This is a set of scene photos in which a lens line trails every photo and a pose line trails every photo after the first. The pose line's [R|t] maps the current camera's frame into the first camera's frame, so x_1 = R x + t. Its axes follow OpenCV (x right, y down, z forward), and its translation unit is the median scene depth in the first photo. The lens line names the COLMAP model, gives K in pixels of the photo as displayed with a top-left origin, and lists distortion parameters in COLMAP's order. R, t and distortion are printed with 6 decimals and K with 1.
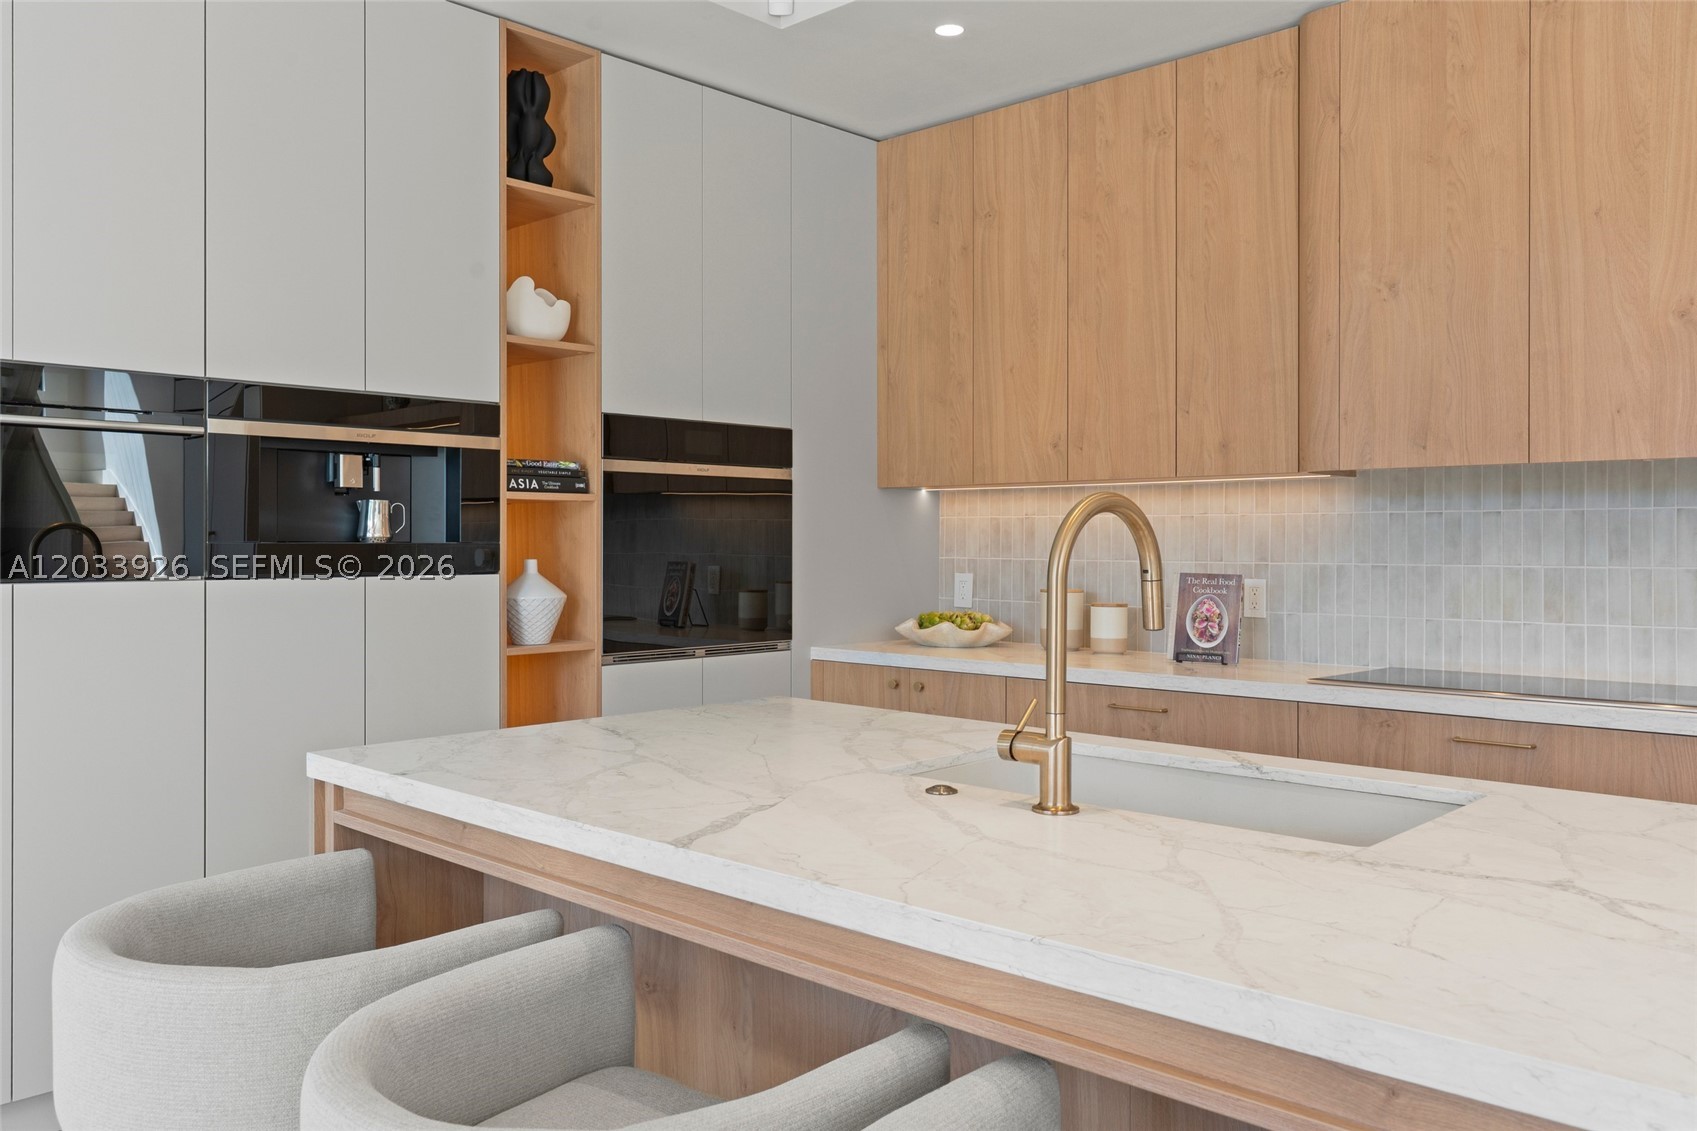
lens RADIAL K [[1349.9, 0, 848.5], [0, 1349.9, 565.5], [0, 0, 1]] dist [0.002494, -0.001369]
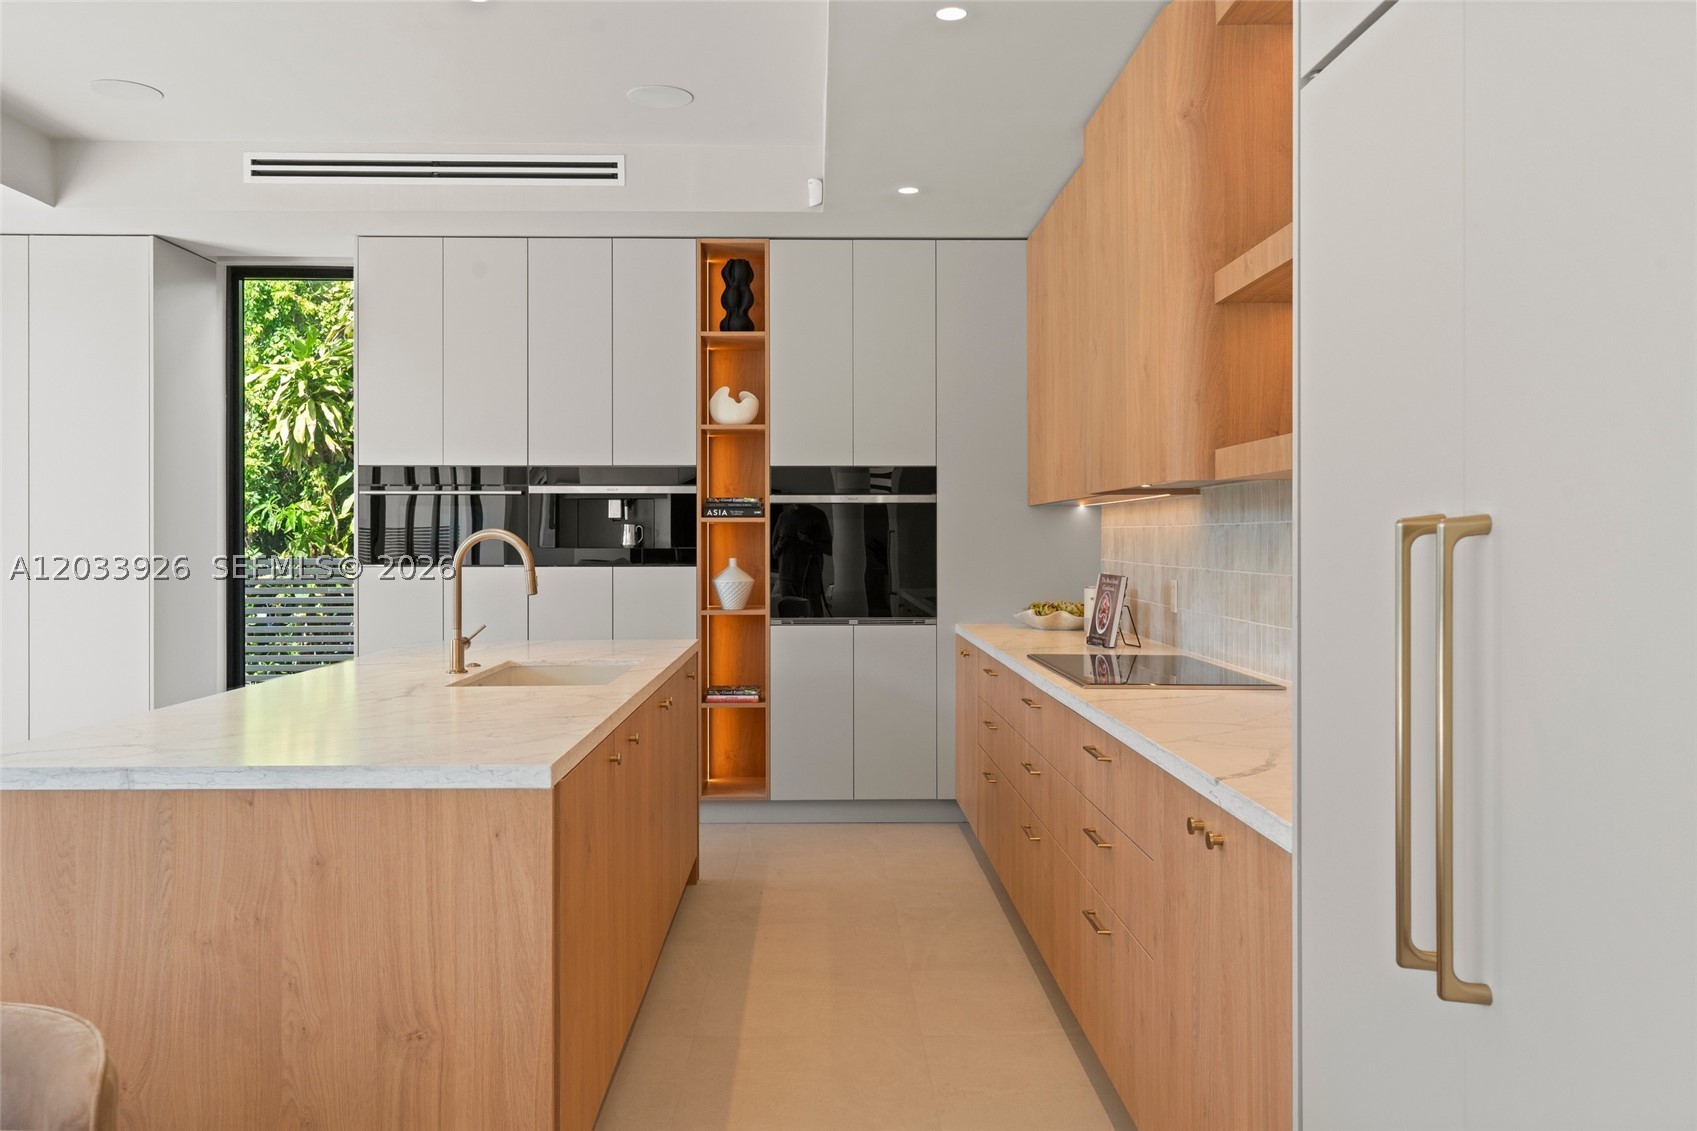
lens RADIAL K [[1349.9, 0, 848.5], [0, 1349.9, 565.5], [0, 0, 1]] dist [0.002494, -0.001369]
pose [[0.695420, 0.013315, -0.718480, 1.071562], [-0.010473, 0.999910, 0.008393, -0.011311], [0.718527, 0.001688, 0.695497, -0.038880]]
